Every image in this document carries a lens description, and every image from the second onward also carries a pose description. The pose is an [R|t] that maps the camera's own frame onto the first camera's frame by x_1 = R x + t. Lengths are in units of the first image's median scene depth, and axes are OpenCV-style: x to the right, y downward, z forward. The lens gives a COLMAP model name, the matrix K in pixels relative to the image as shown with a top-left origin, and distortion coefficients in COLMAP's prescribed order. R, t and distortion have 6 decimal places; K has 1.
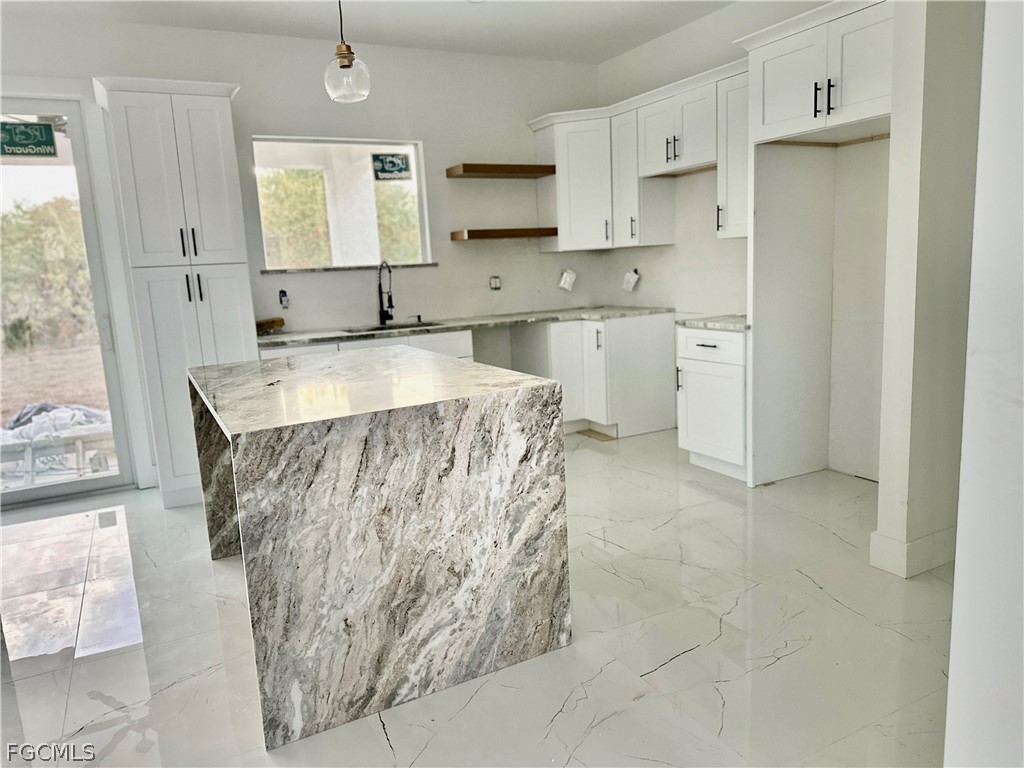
lens RADIAL K [[736.0, 0, 512.0], [0, 736.0, 384.0], [0, 0, 1]] dist [0.204037, -0.468652]
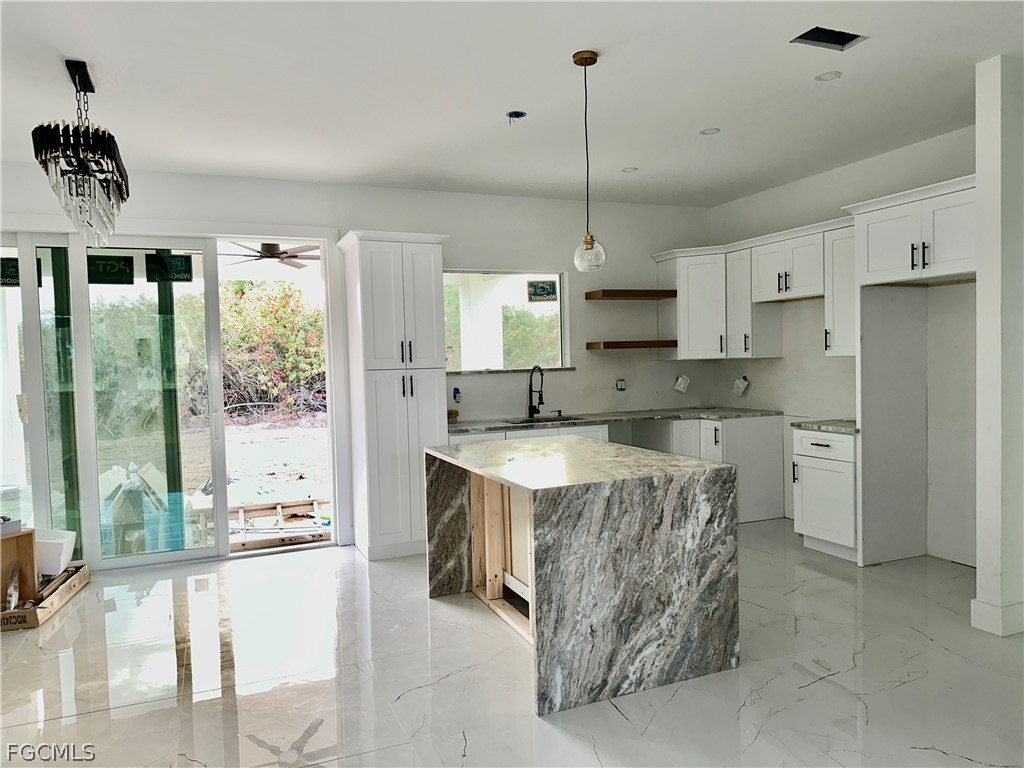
lens RADIAL K [[736.0, 0, 512.0], [0, 736.0, 384.0], [0, 0, 1]] dist [0.204037, -0.468652]
pose [[0.996001, 0.027459, -0.085017, -0.232185], [-0.037852, 0.991666, -0.123153, 0.032578], [0.080927, 0.125878, 0.988739, -0.427658]]
